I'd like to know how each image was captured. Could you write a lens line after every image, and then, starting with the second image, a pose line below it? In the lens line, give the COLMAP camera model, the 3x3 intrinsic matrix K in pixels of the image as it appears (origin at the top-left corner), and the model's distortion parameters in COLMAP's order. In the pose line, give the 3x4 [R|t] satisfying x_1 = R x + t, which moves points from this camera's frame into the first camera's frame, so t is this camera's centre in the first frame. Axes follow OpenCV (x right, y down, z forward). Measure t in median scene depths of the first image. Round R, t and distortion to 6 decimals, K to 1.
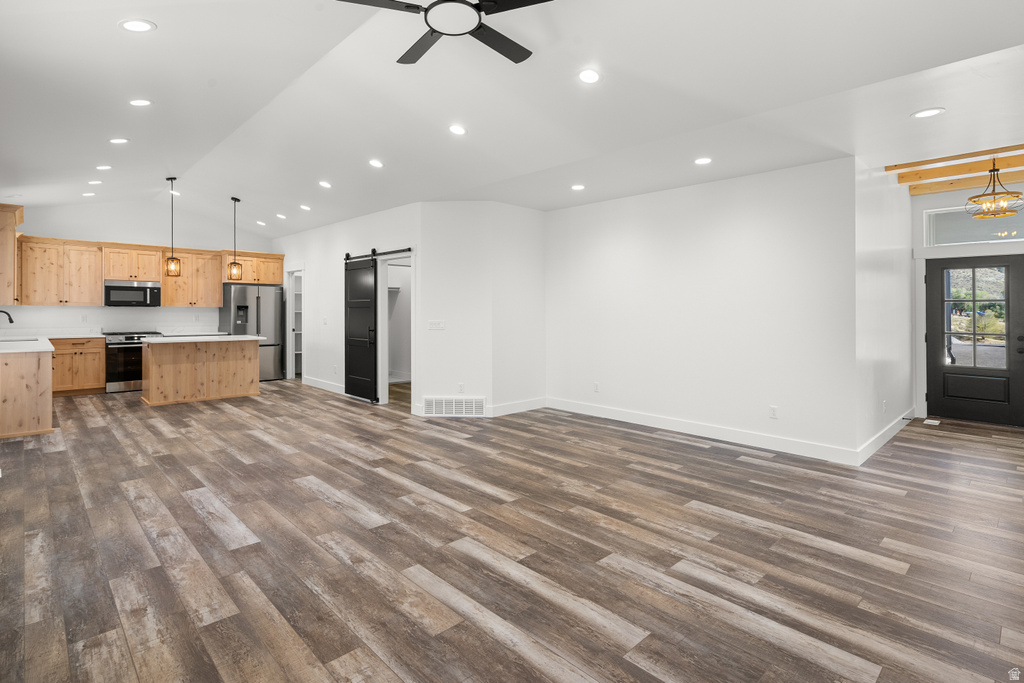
lens RADIAL K [[503.1, 0, 506.9], [0, 503.1, 315.9], [0, 0, 1]] dist [-0.003028, 0.000329]
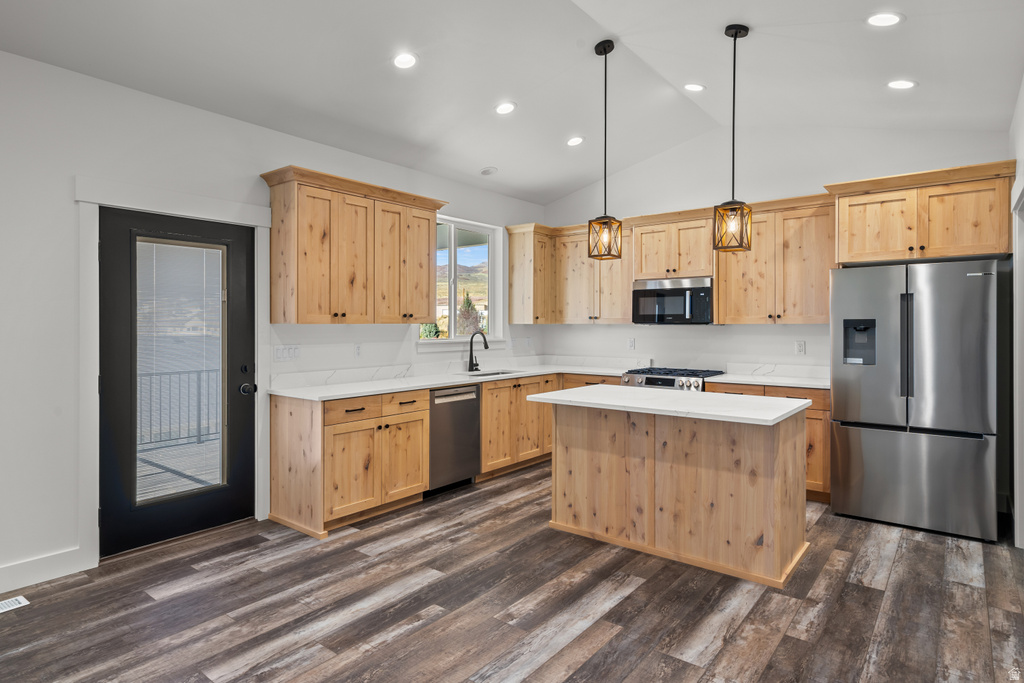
lens RADIAL K [[569.4, 0, 506.4], [0, 569.4, 330.4], [0, 0, 1]] dist [0.001725, 0.000530]
pose [[0.131212, 0.000017, -0.991354, -0.274683], [-0.010470, 0.999944, -0.001369, -0.017831], [0.991299, 0.010559, 0.131205, 1.450240]]
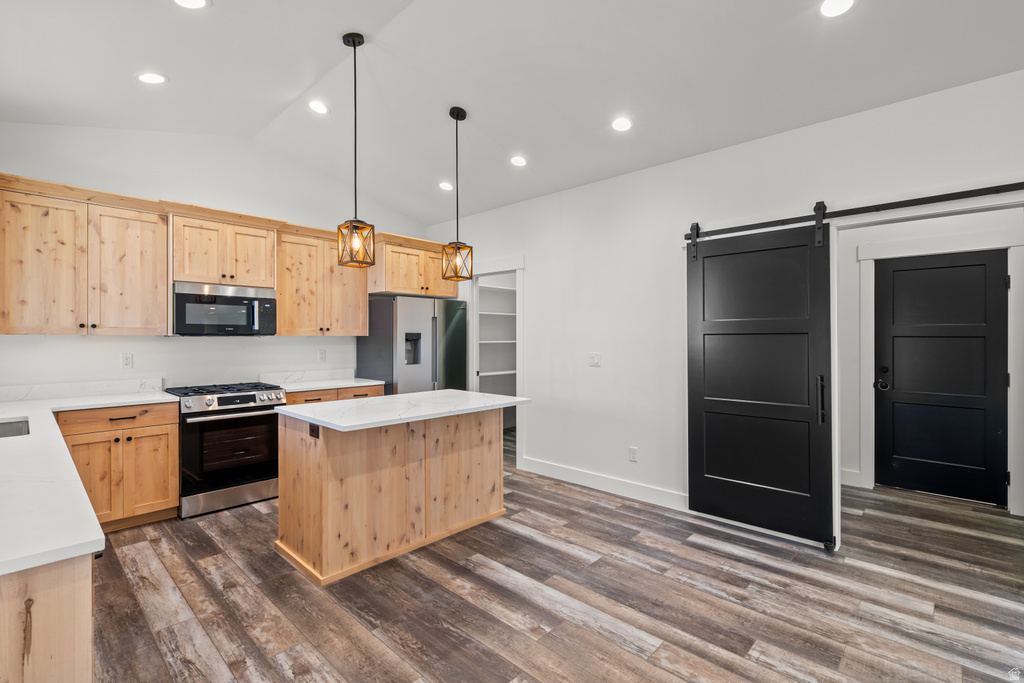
lens RADIAL K [[465.6, 0, 508.8], [0, 465.6, 338.4], [0, 0, 1]] dist [-0.000990, 0.000024]
pose [[0.998923, -0.007459, 0.045804, -0.952413], [0.007790, 0.999945, -0.007058, -0.020691], [-0.045749, 0.007407, 0.998925, 1.024075]]
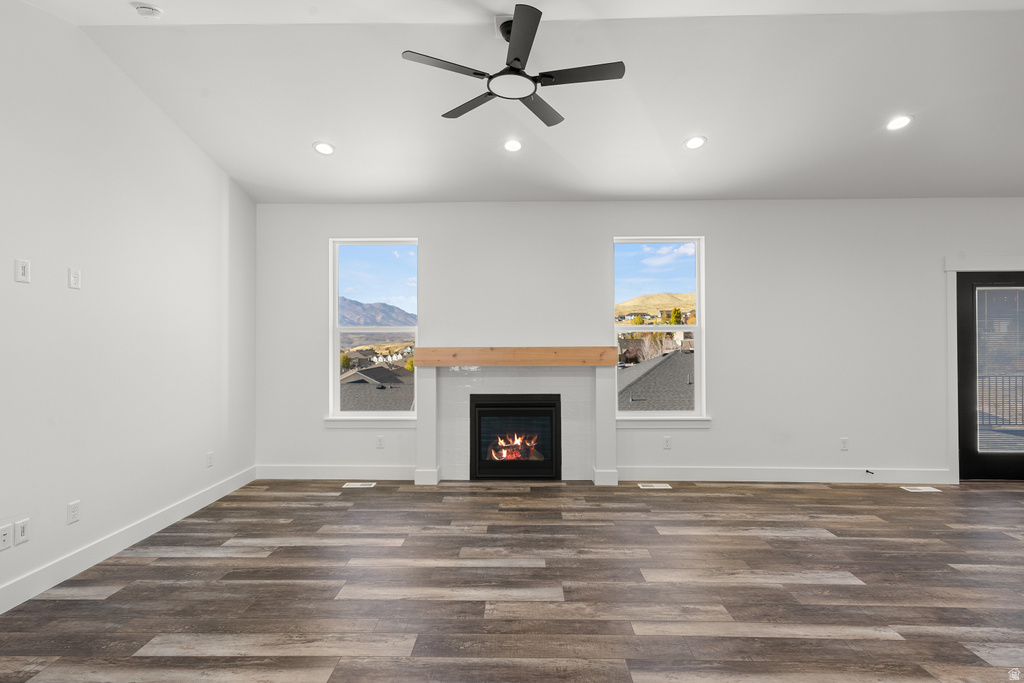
lens RADIAL K [[508.5, 0, 512.0], [0, 508.5, 341.5], [0, 0, 1]] dist [-0.003059, 0.008622]
pose [[-0.707174, -0.007975, -0.706995, 0.439859], [-0.011660, 0.999932, 0.000384, -0.011007], [0.706944, 0.008515, -0.707219, 1.108971]]
